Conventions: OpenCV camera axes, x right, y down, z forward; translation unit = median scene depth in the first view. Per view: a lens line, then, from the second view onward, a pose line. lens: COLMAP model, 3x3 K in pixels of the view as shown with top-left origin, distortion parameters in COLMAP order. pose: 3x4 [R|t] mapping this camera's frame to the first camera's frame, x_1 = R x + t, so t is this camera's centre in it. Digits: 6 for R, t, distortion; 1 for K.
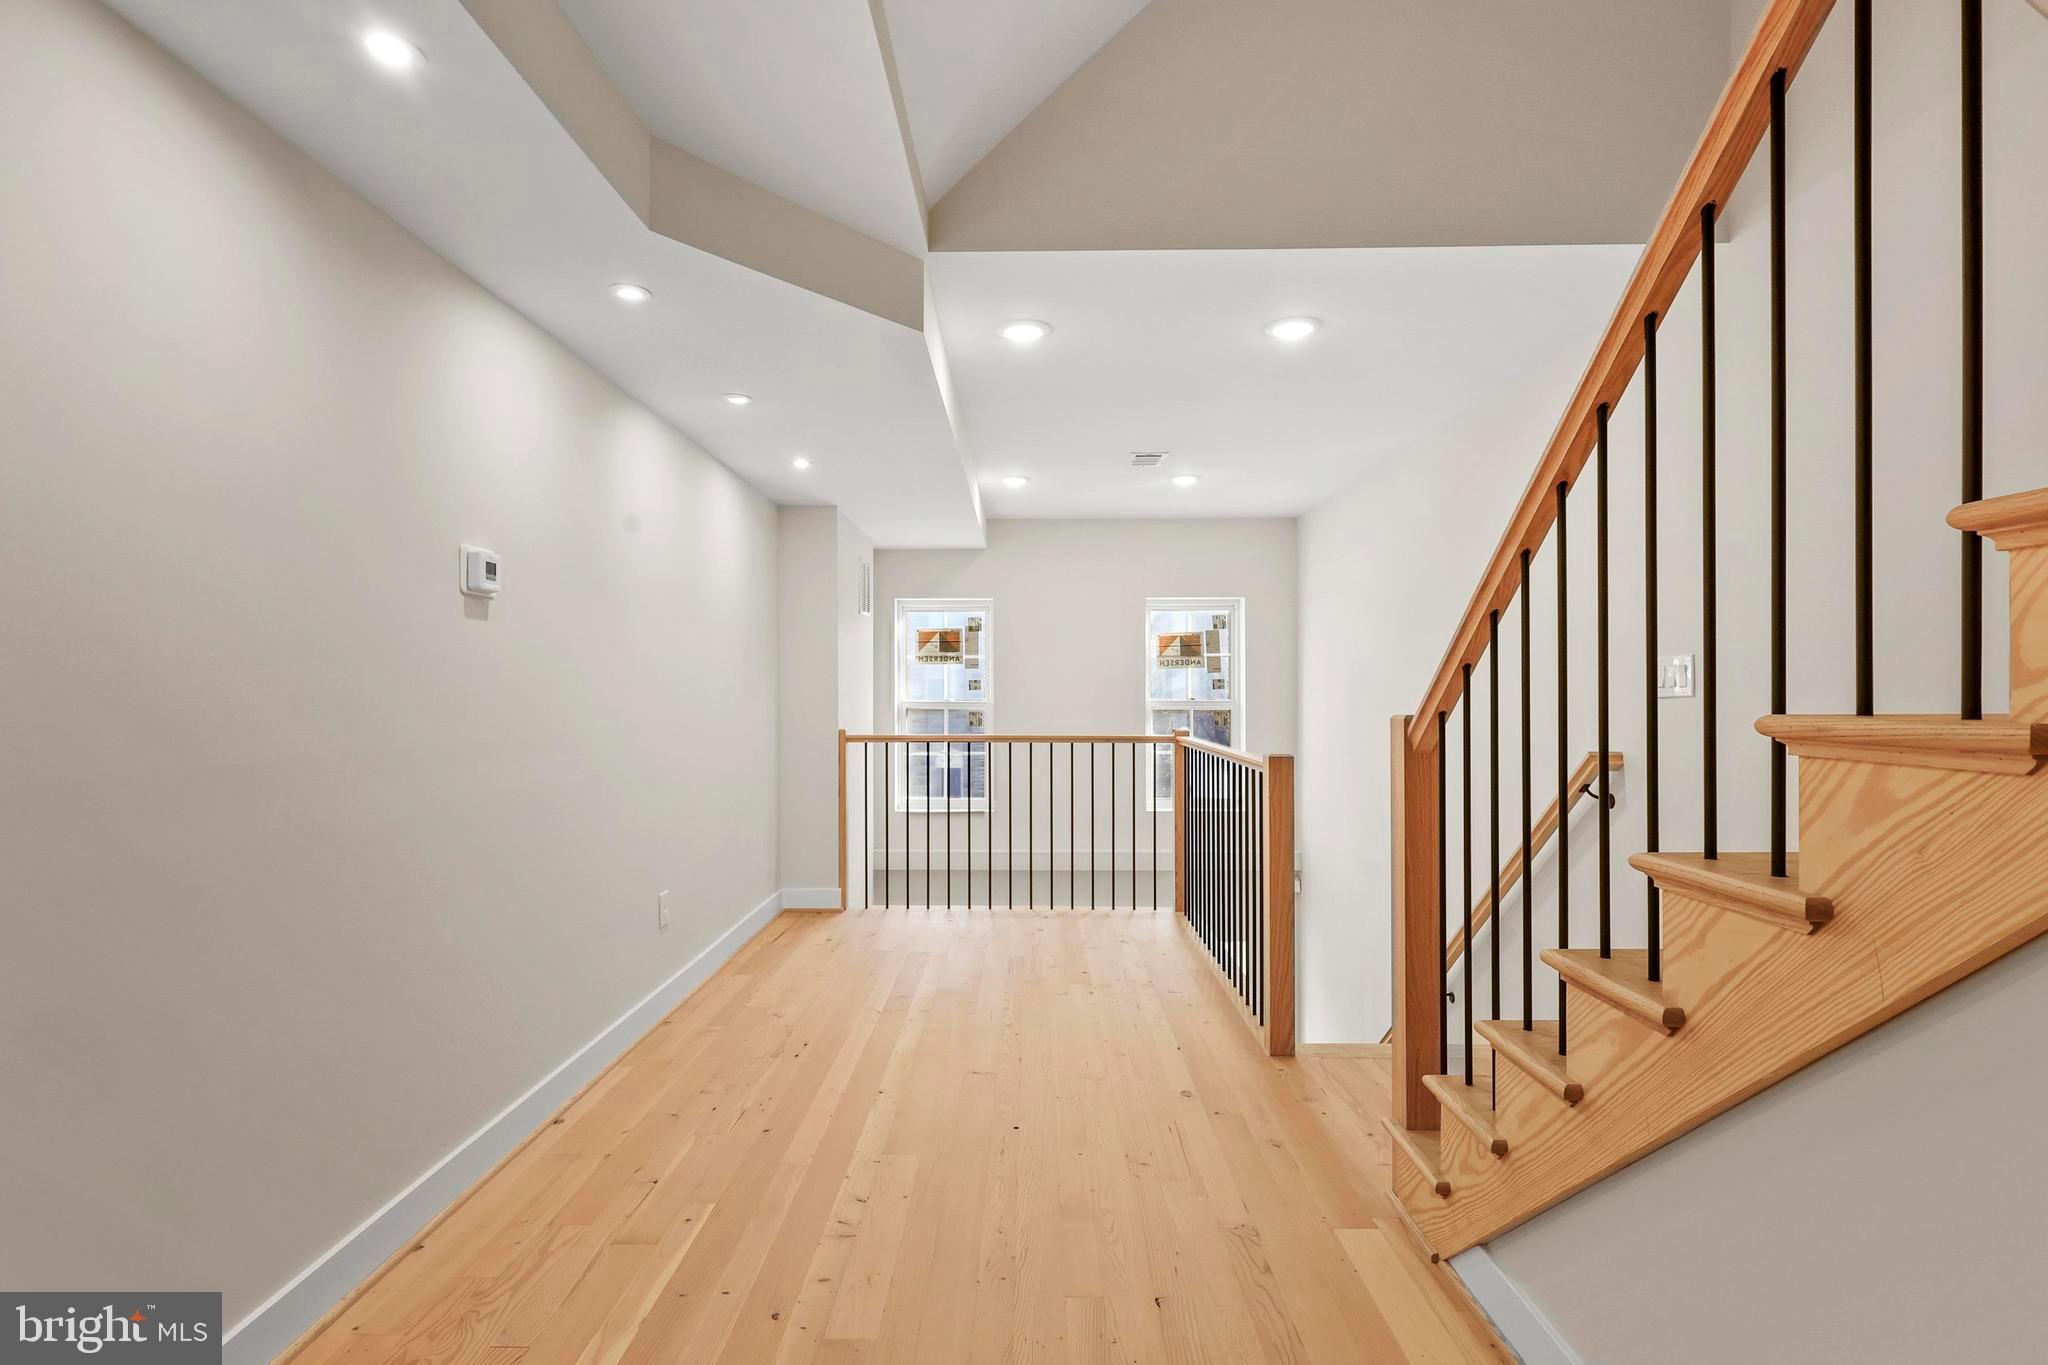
lens RADIAL K [[953.5, 0, 1019.9], [0, 953.5, 689.4], [0, 0, 1]] dist [0.005925, 0.000385]
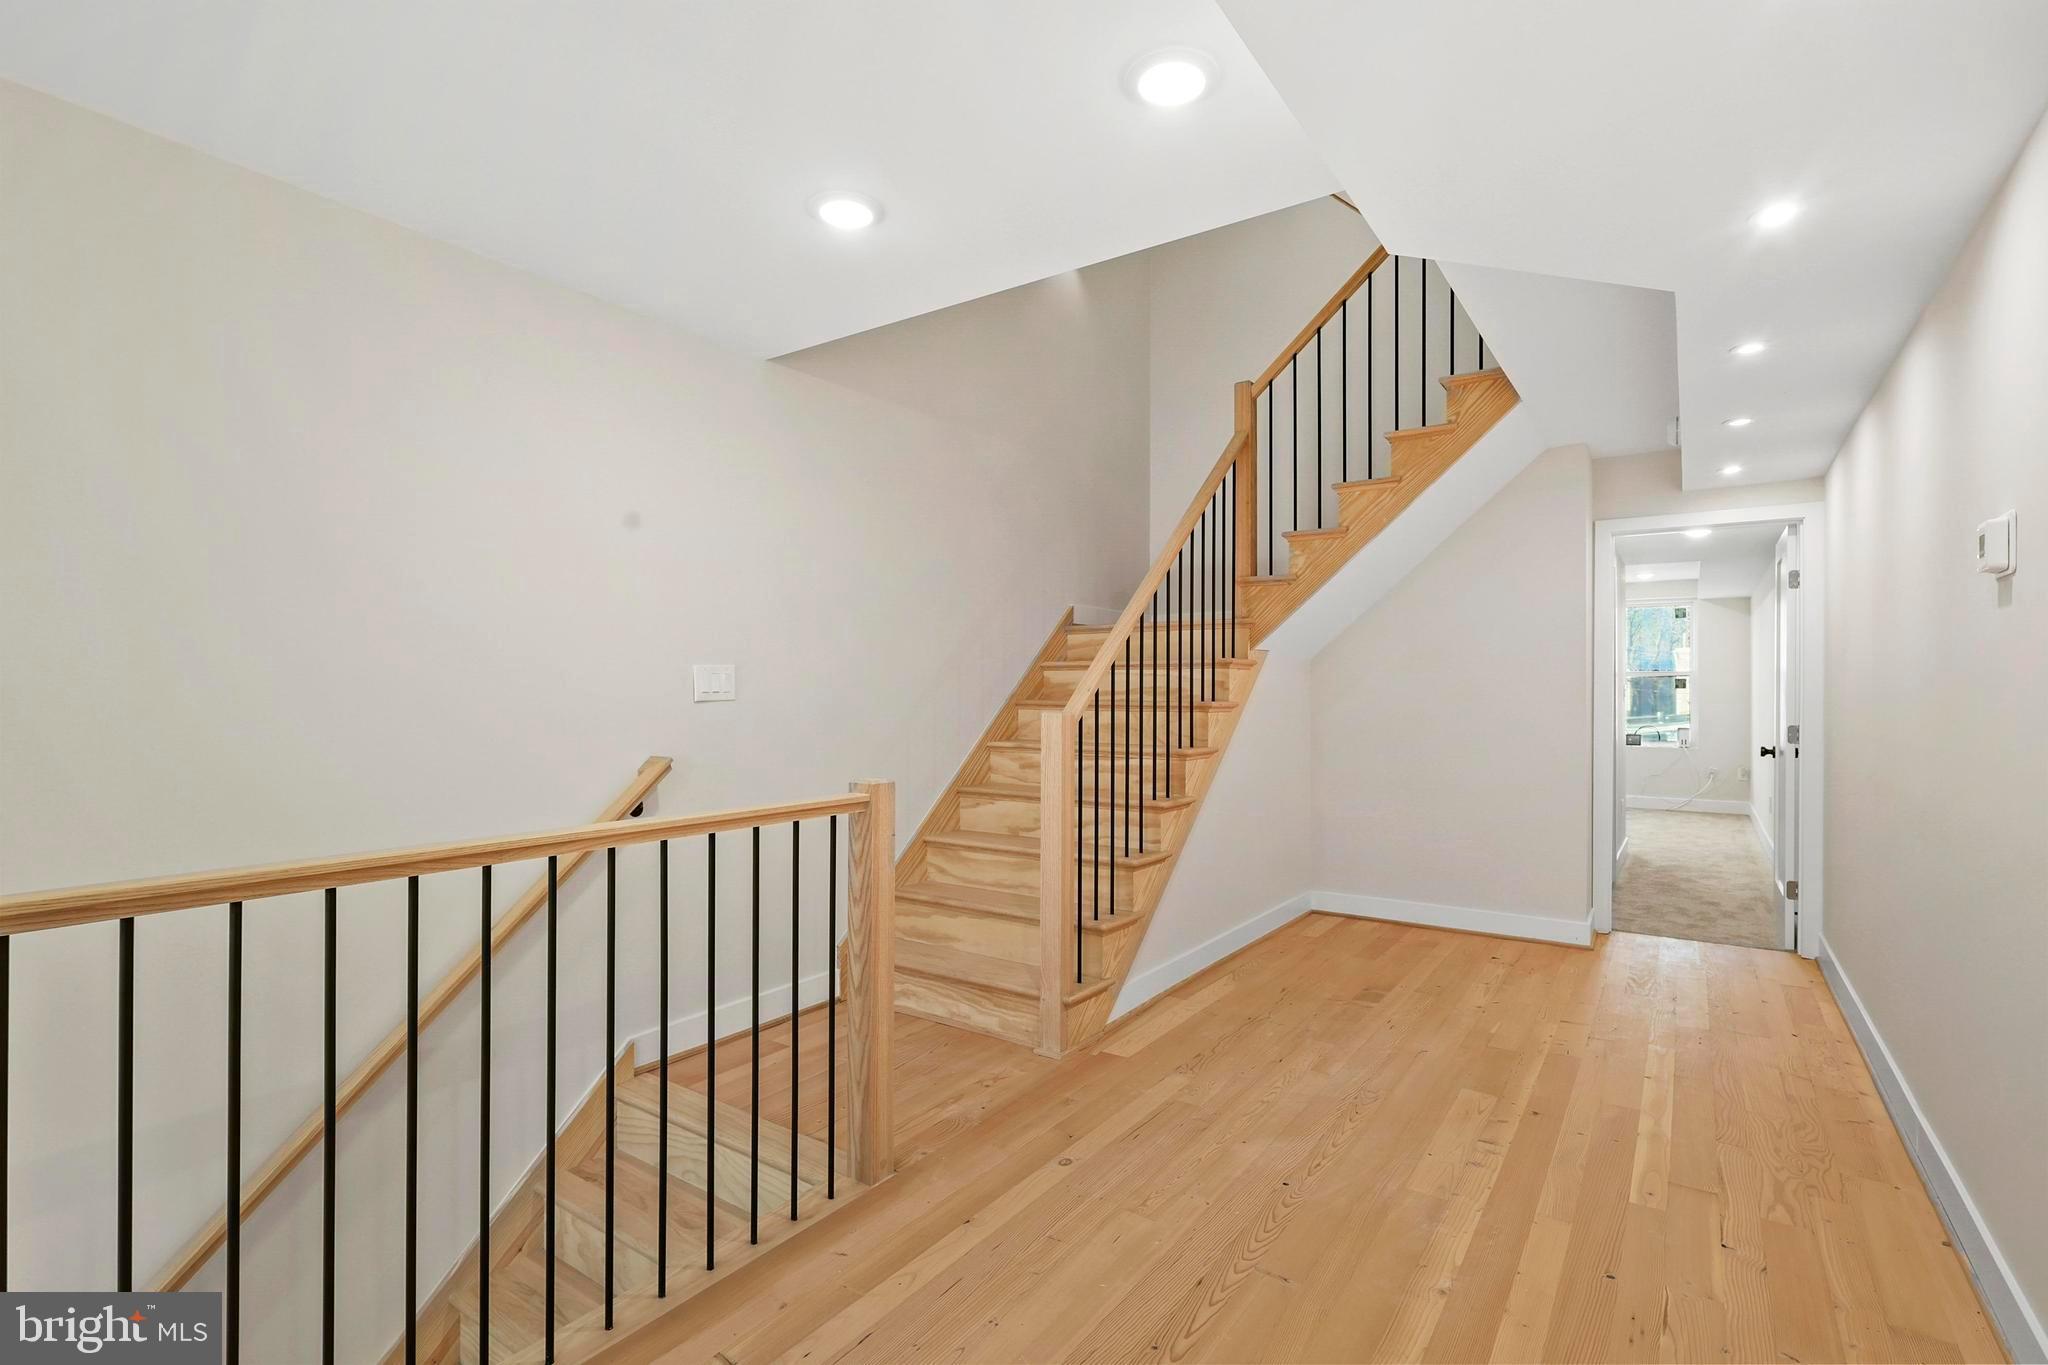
lens RADIAL K [[953.5, 0, 1032.9], [0, 953.5, 686.4], [0, 0, 1]] dist [0.005925, 0.000385]
pose [[-0.827100, 0.005017, 0.562032, -0.290925], [-0.000433, 0.999954, -0.009564, 0.000455], [-0.562055, -0.008154, -0.827060, 1.736940]]
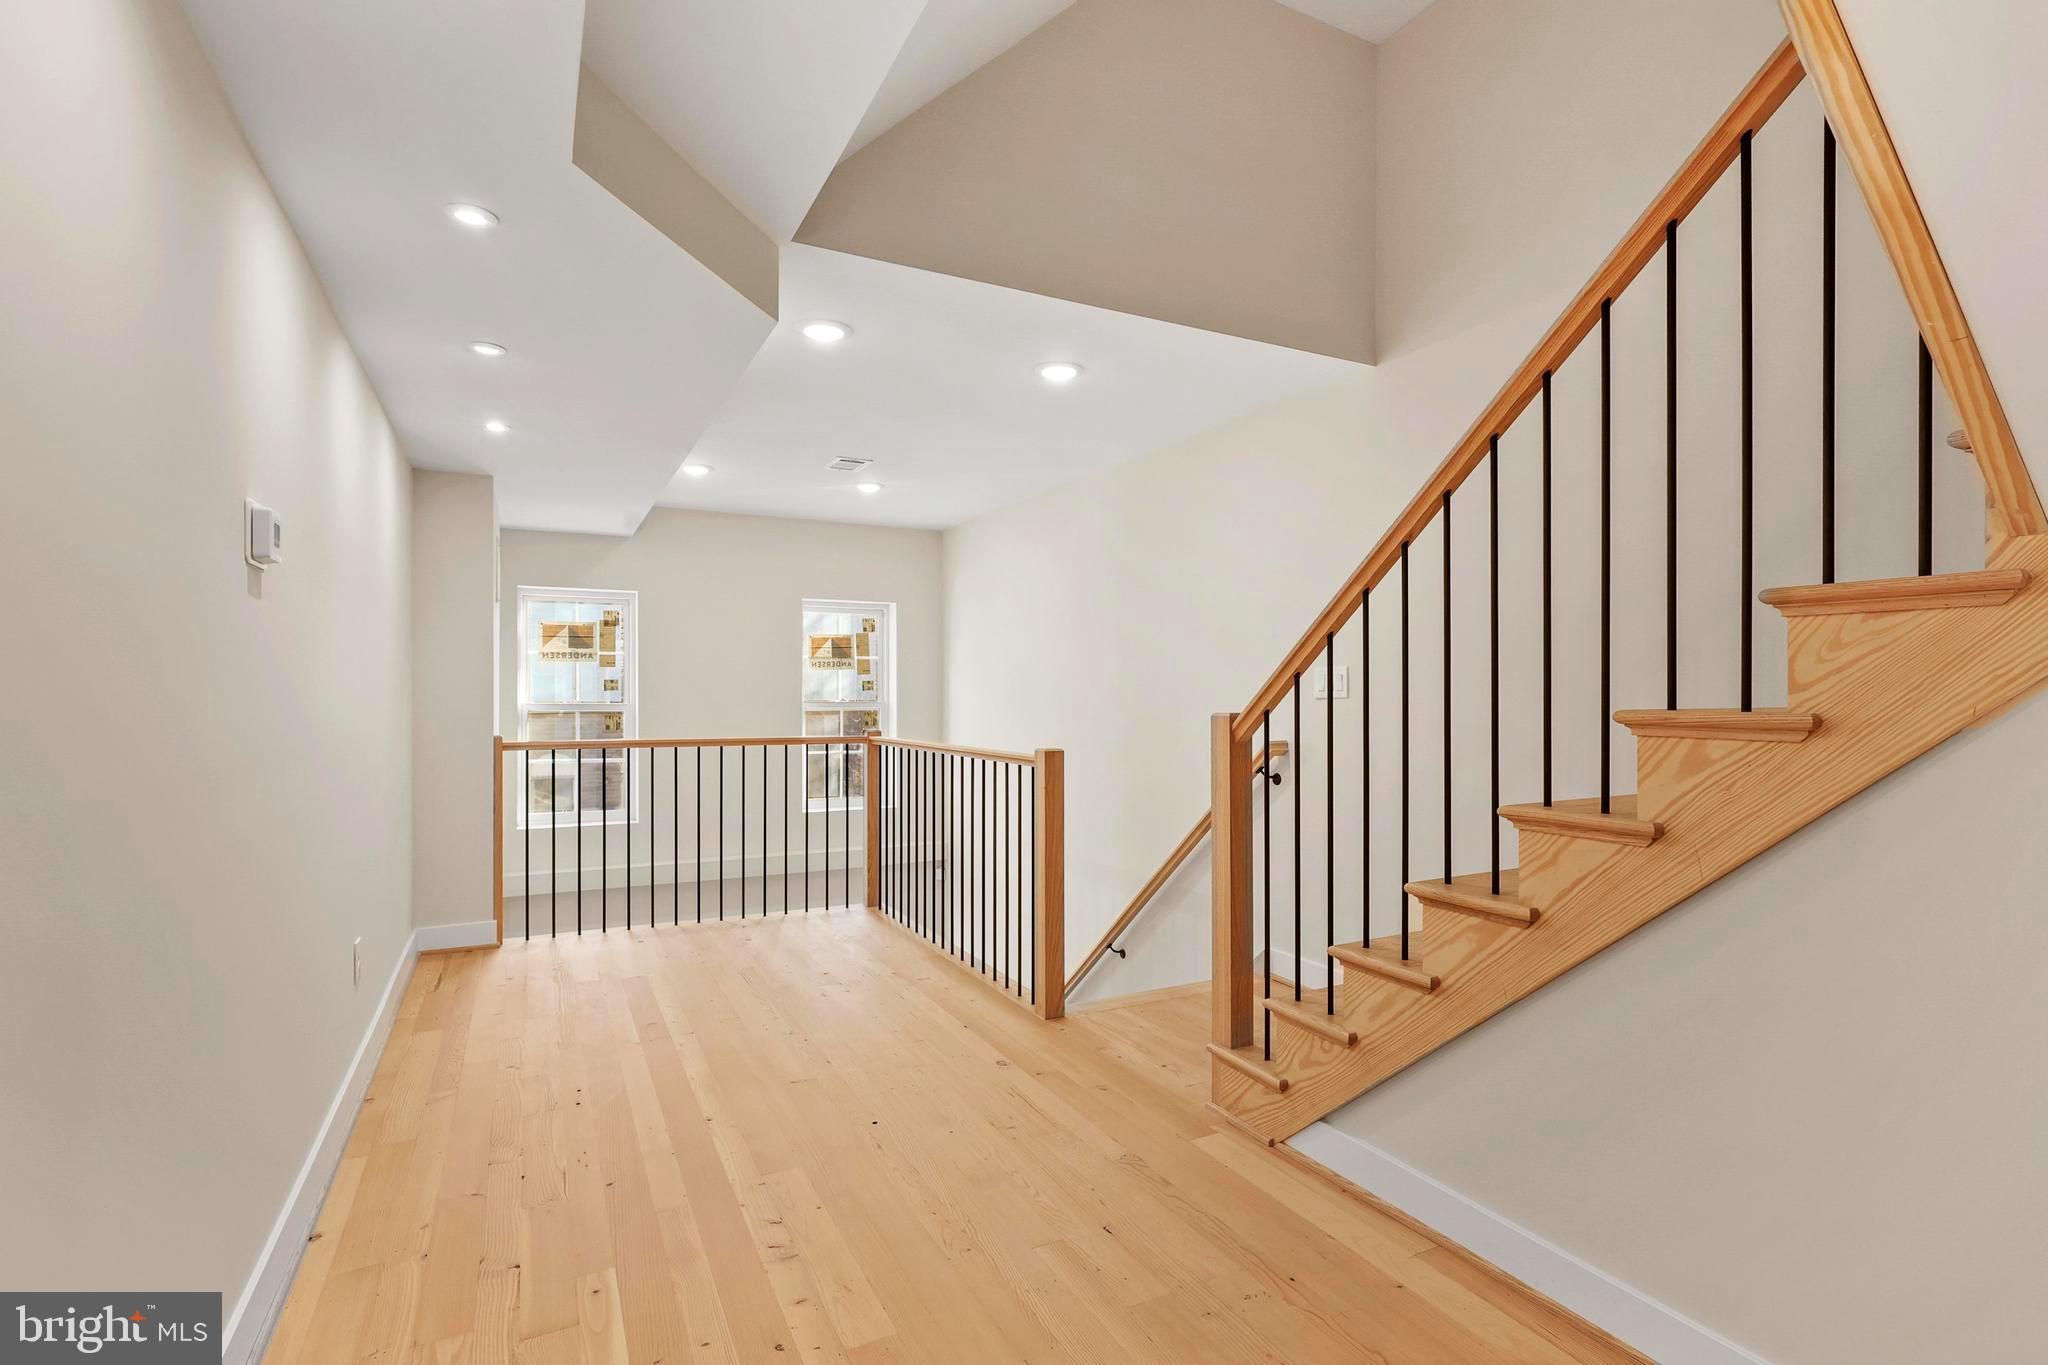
lens RADIAL K [[953.5, 0, 1021.6], [0, 953.5, 688.4], [0, 0, 1]] dist [0.005925, 0.000385]
pose [[0.883247, 0.005492, 0.468877, -0.318676], [-0.004392, 0.999984, -0.003439, 0.000255], [-0.468888, 0.000978, 0.883257, 0.028031]]
